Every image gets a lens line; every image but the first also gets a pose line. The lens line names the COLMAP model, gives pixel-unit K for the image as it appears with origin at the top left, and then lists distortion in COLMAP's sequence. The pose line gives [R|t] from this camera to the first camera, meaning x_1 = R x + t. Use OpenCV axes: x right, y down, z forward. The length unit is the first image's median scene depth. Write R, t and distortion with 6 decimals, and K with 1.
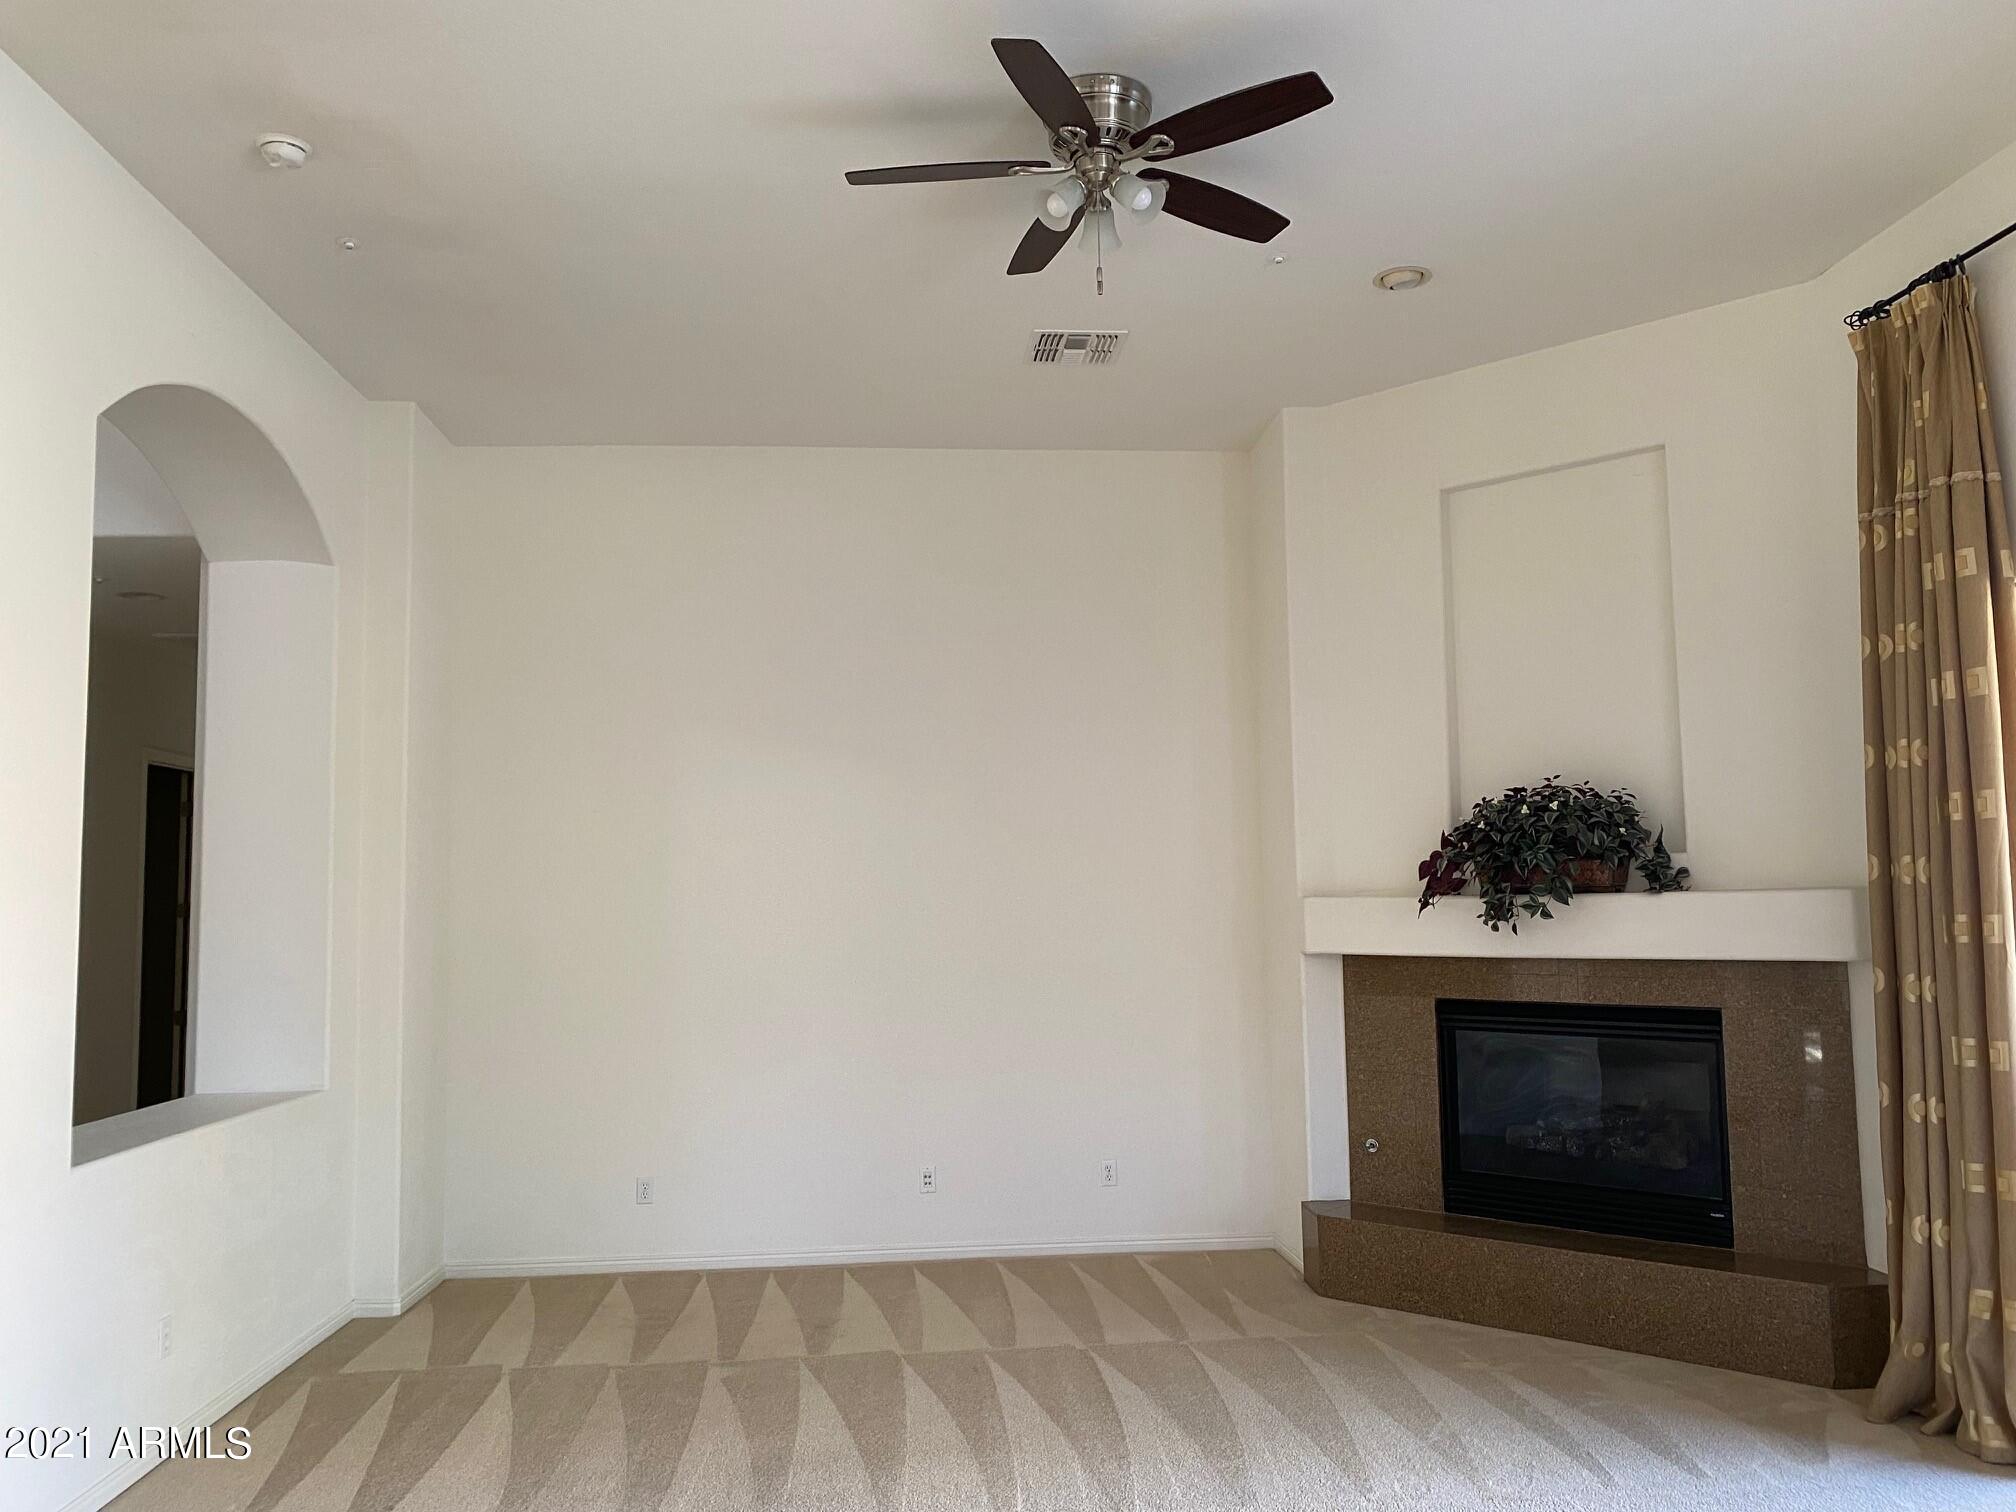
lens RADIAL K [[1533.3, 0, 1008.5], [0, 1533.3, 669.0], [0, 0, 1]] dist [-0.002204, 0.000780]
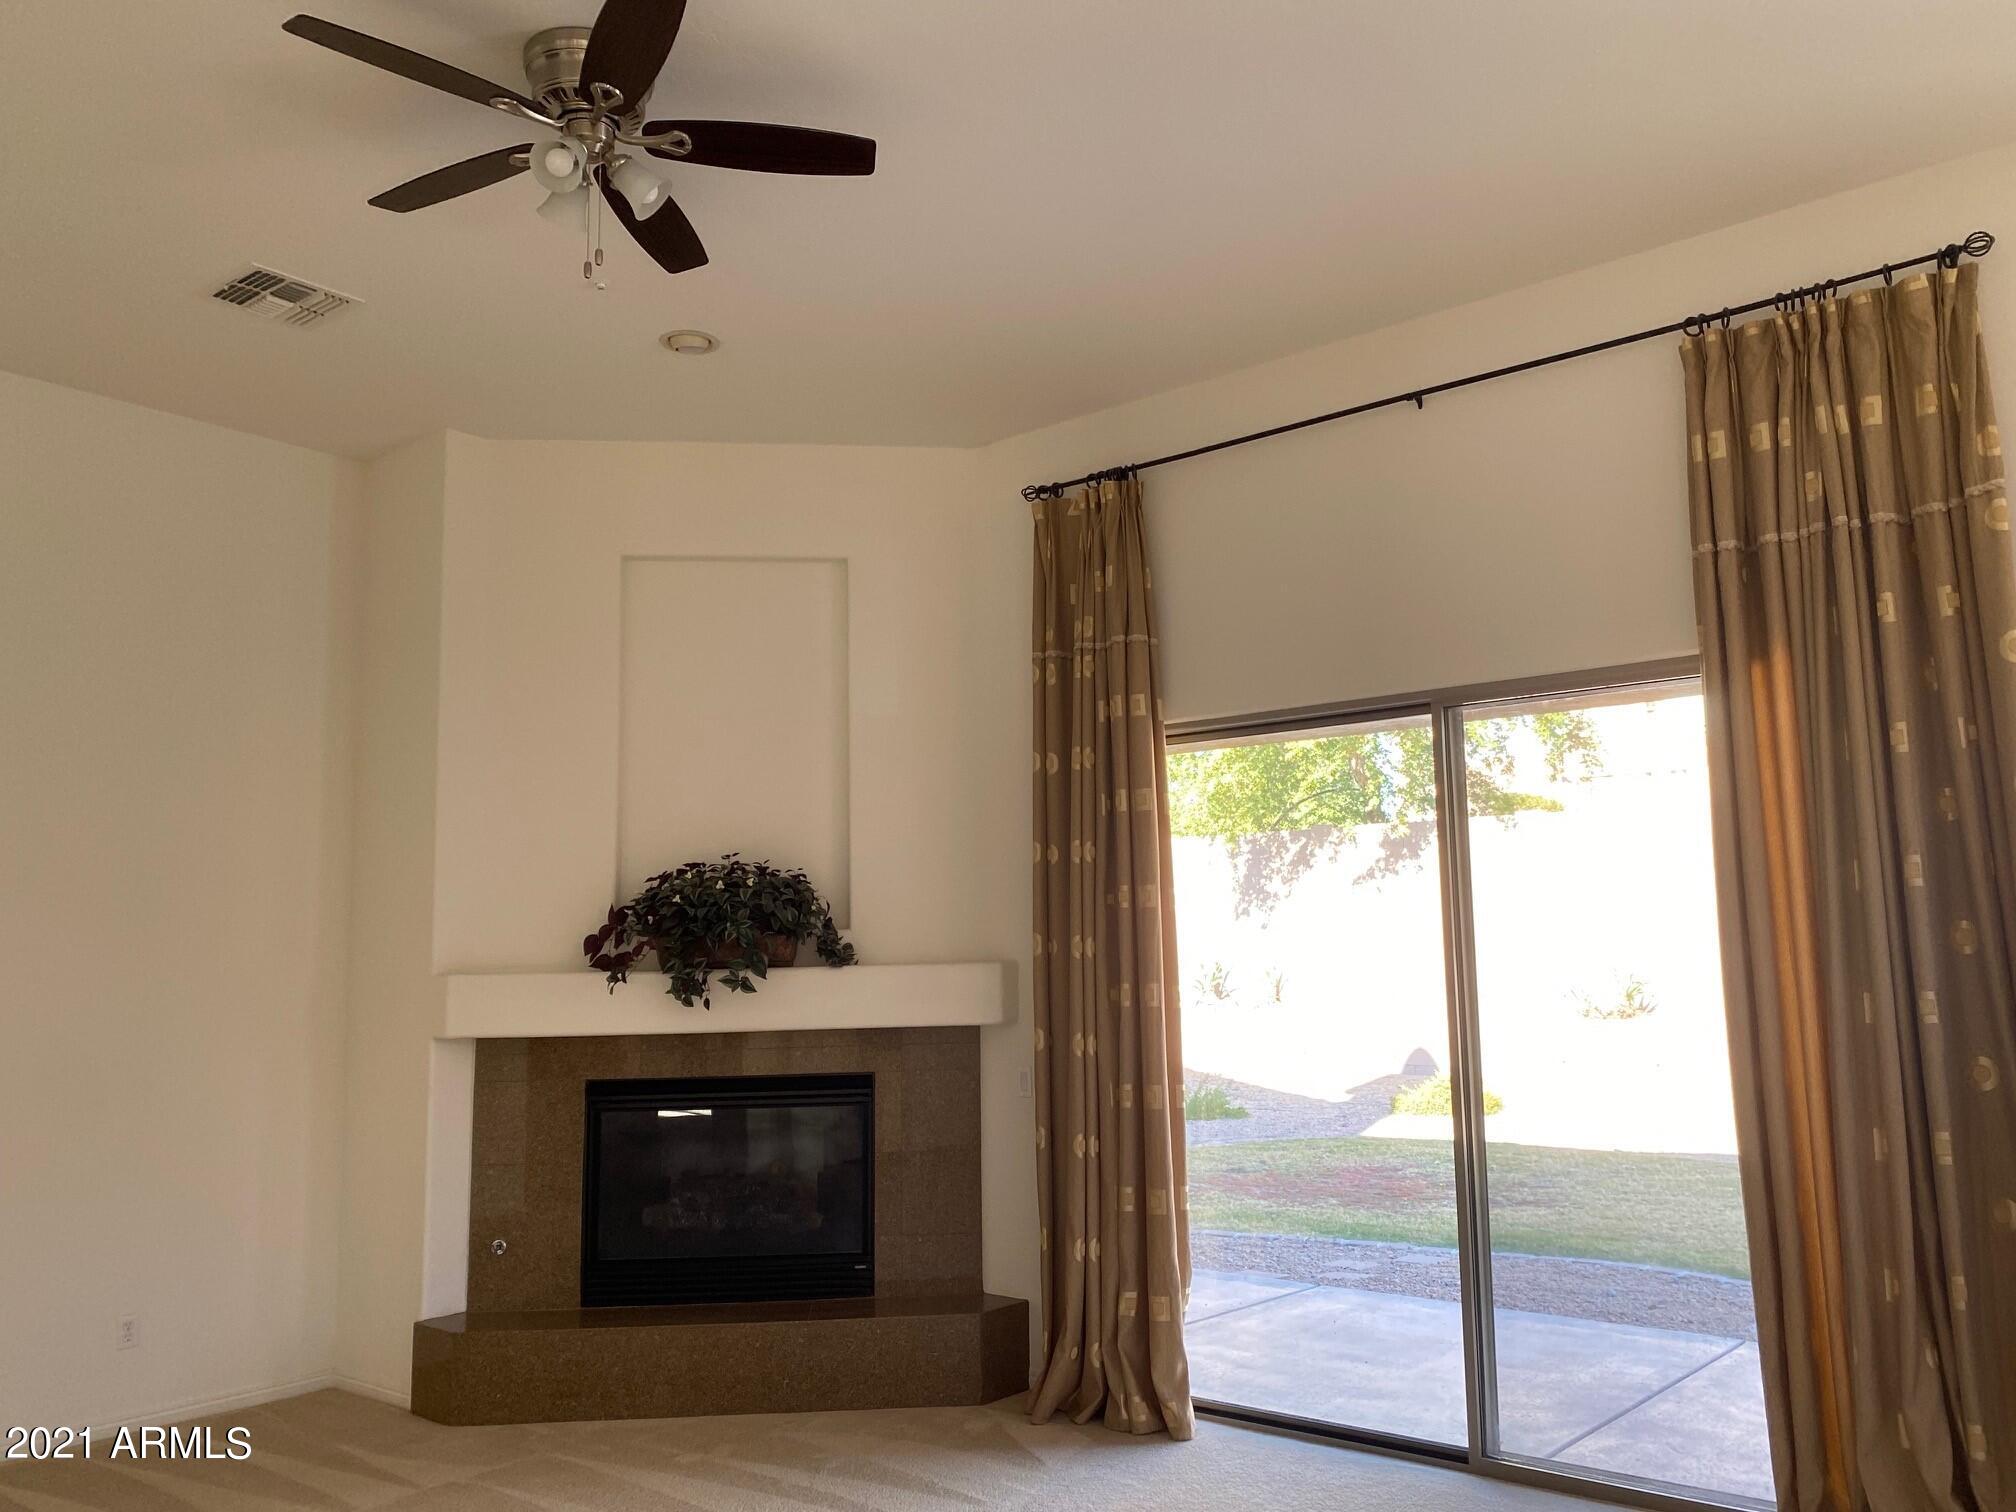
lens RADIAL K [[1517.7, 0, 1008.3], [0, 1517.7, 694.3], [0, 0, 1]] dist [0.155784, -0.334951]
pose [[0.680322, 0.130552, 0.721192, -0.299267], [-0.106744, 0.991165, -0.078728, 0.026919], [-0.725098, -0.023422, 0.688247, 0.171956]]
